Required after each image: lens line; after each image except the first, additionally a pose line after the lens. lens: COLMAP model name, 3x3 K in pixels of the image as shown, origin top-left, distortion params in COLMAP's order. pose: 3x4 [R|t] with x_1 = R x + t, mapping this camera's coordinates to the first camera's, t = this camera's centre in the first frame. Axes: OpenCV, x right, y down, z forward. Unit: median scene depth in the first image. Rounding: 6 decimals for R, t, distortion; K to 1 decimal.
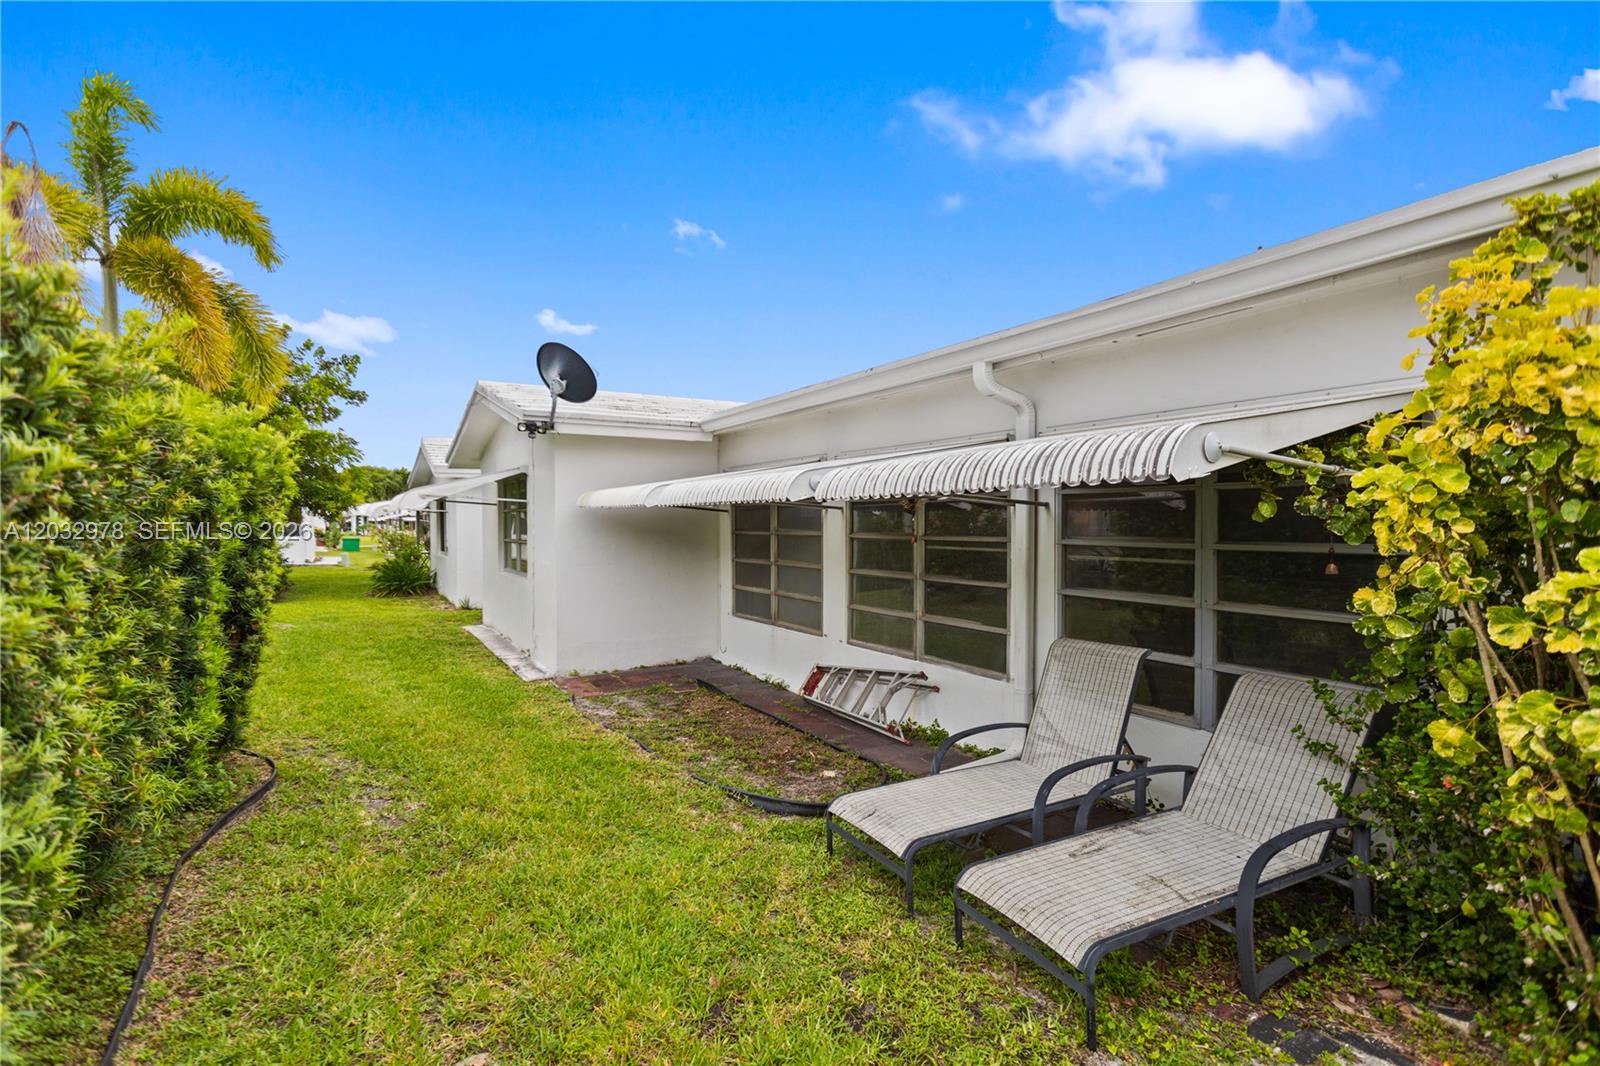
lens RADIAL K [[768.3, 0, 800.9], [0, 768.3, 527.5], [0, 0, 1]] dist [0.004363, 0.003103]
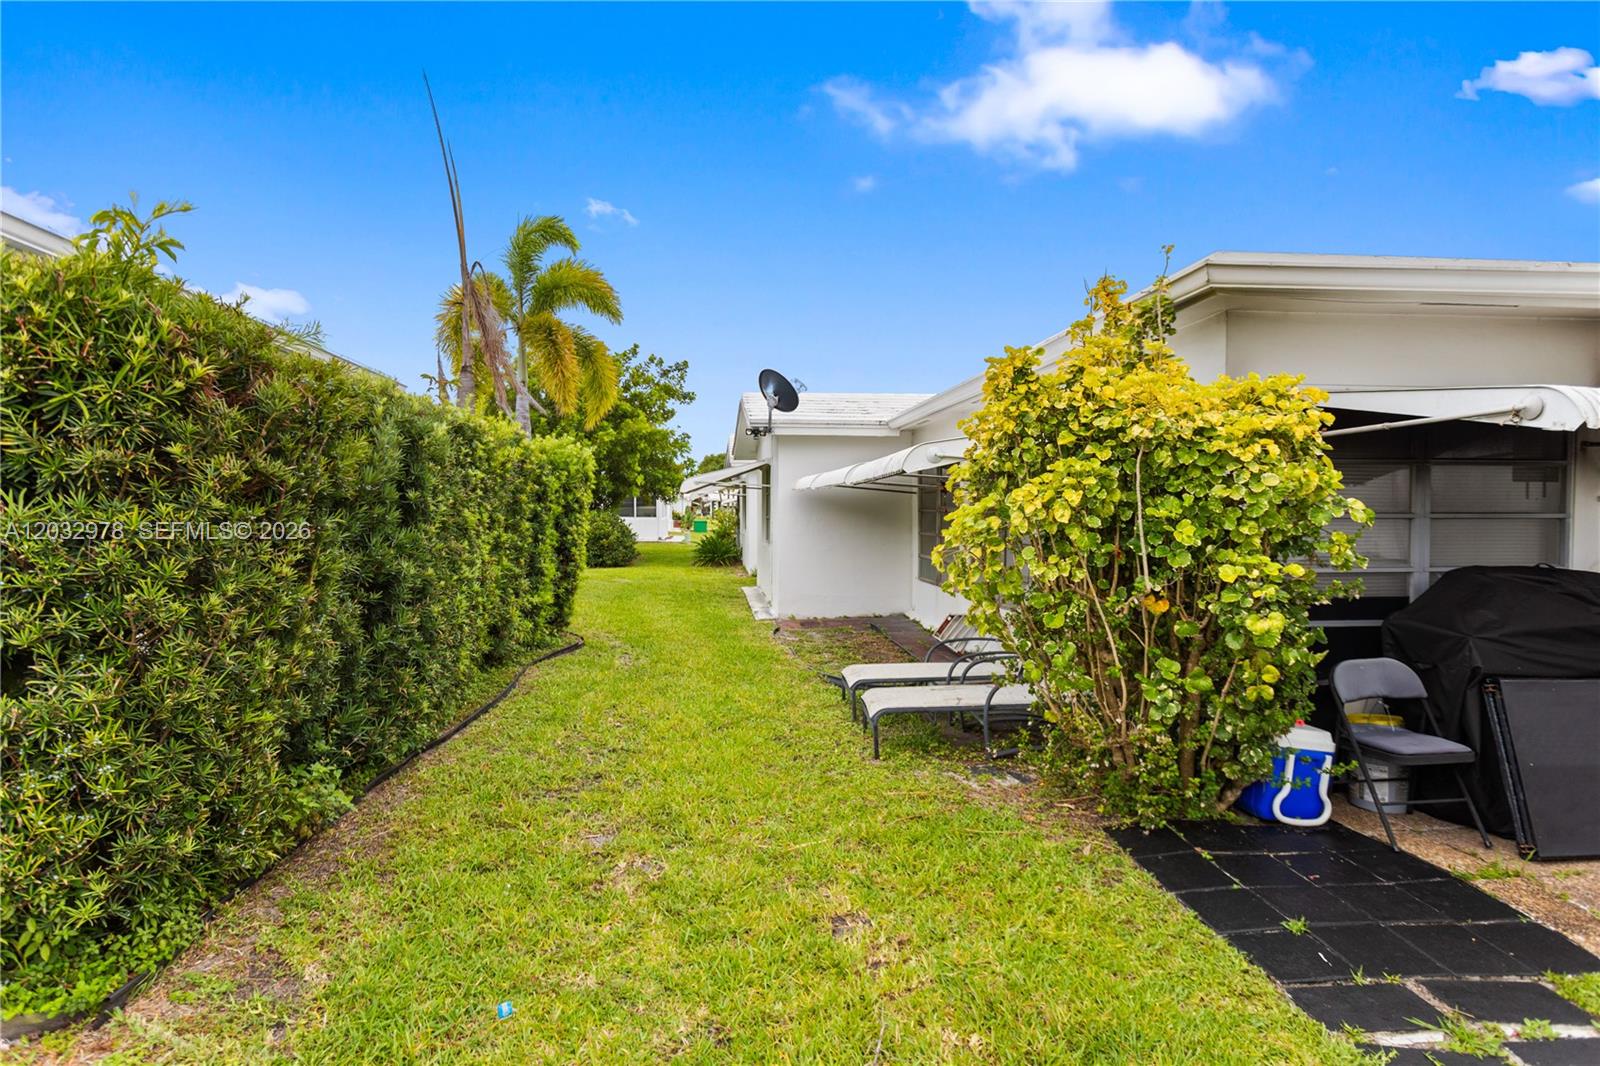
lens RADIAL K [[814.2, 0, 797.0], [0, 814.2, 531.5], [0, 0, 1]] dist [0.006189, 0.000130]
pose [[0.915249, 0.015665, -0.402585, 0.298196], [-0.006372, 0.999682, 0.024413, 0.011086], [0.402839, -0.019779, 0.915057, -0.291910]]
